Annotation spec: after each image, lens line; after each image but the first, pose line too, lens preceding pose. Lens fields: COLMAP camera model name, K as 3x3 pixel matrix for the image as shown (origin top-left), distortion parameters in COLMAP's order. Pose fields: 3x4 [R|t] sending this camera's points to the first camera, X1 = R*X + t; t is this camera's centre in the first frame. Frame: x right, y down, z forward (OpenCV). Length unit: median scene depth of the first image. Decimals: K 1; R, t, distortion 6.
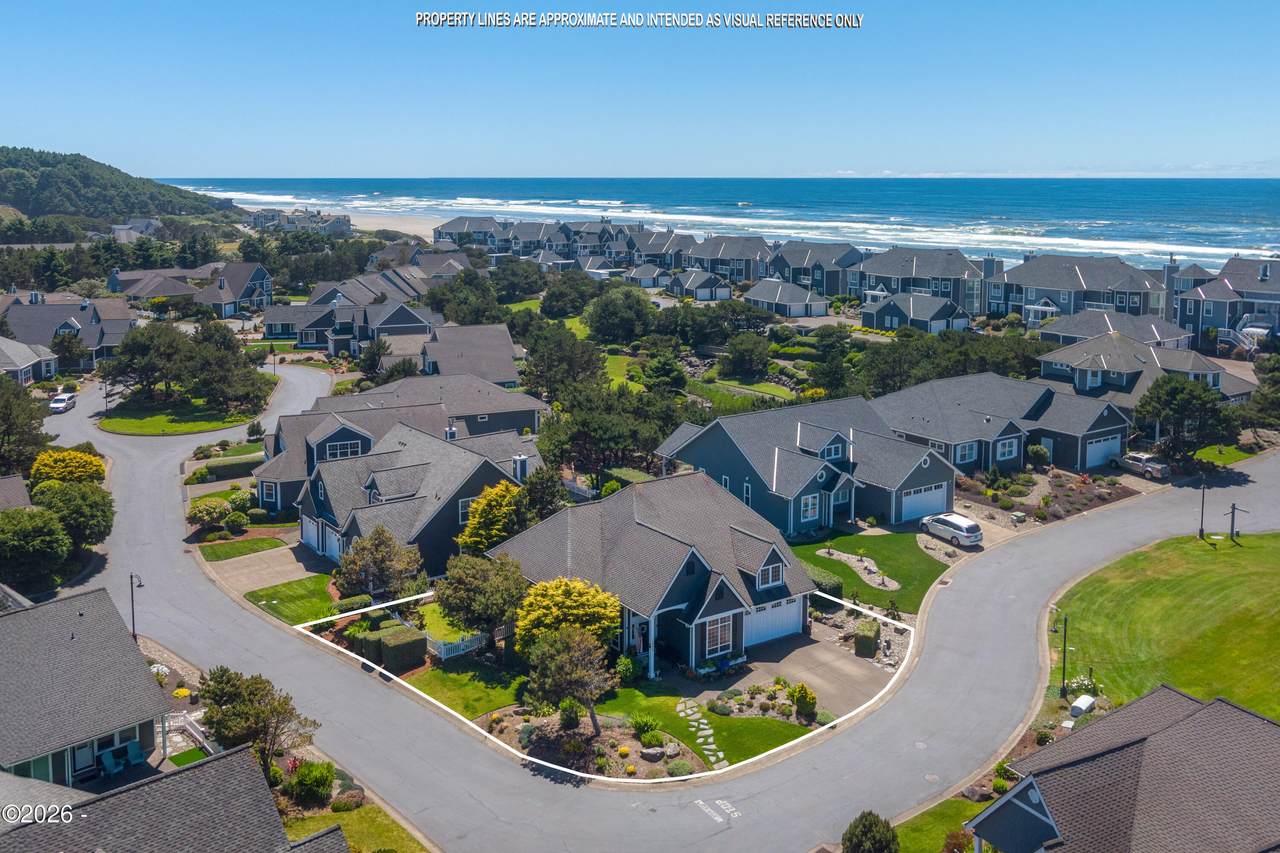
lens RADIAL K [[924.7, 0, 604.0], [0, 924.7, 425.5], [0, 0, 1]] dist [-0.018171, 0.006895]
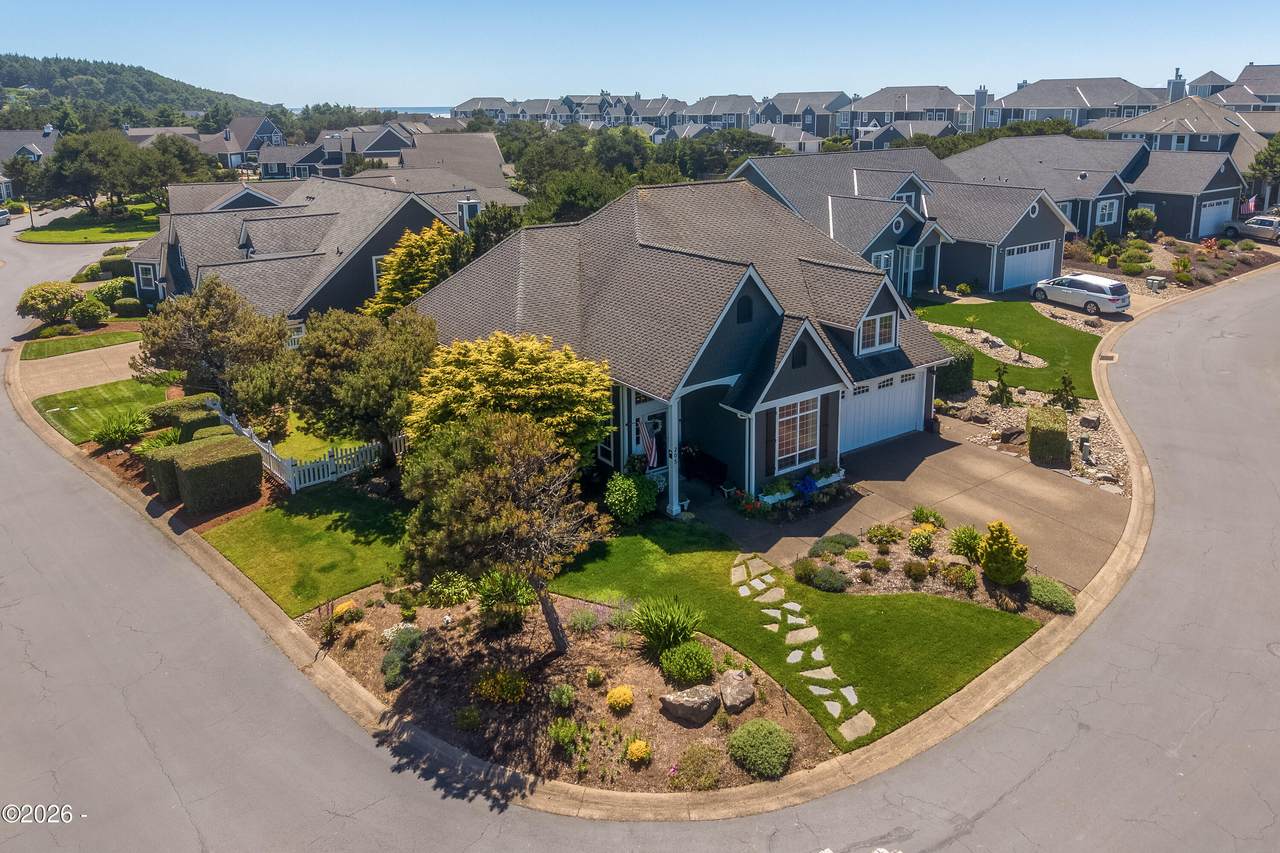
lens RADIAL K [[888.7, 0, 640.0], [0, 888.7, 426.5], [0, 0, 1]] dist [-0.001834, -0.006217]
pose [[0.999114, -0.023354, 0.035012, 0.015503], [0.016538, 0.982849, 0.183667, 0.130608], [-0.038701, -0.182925, 0.982365, 0.513124]]
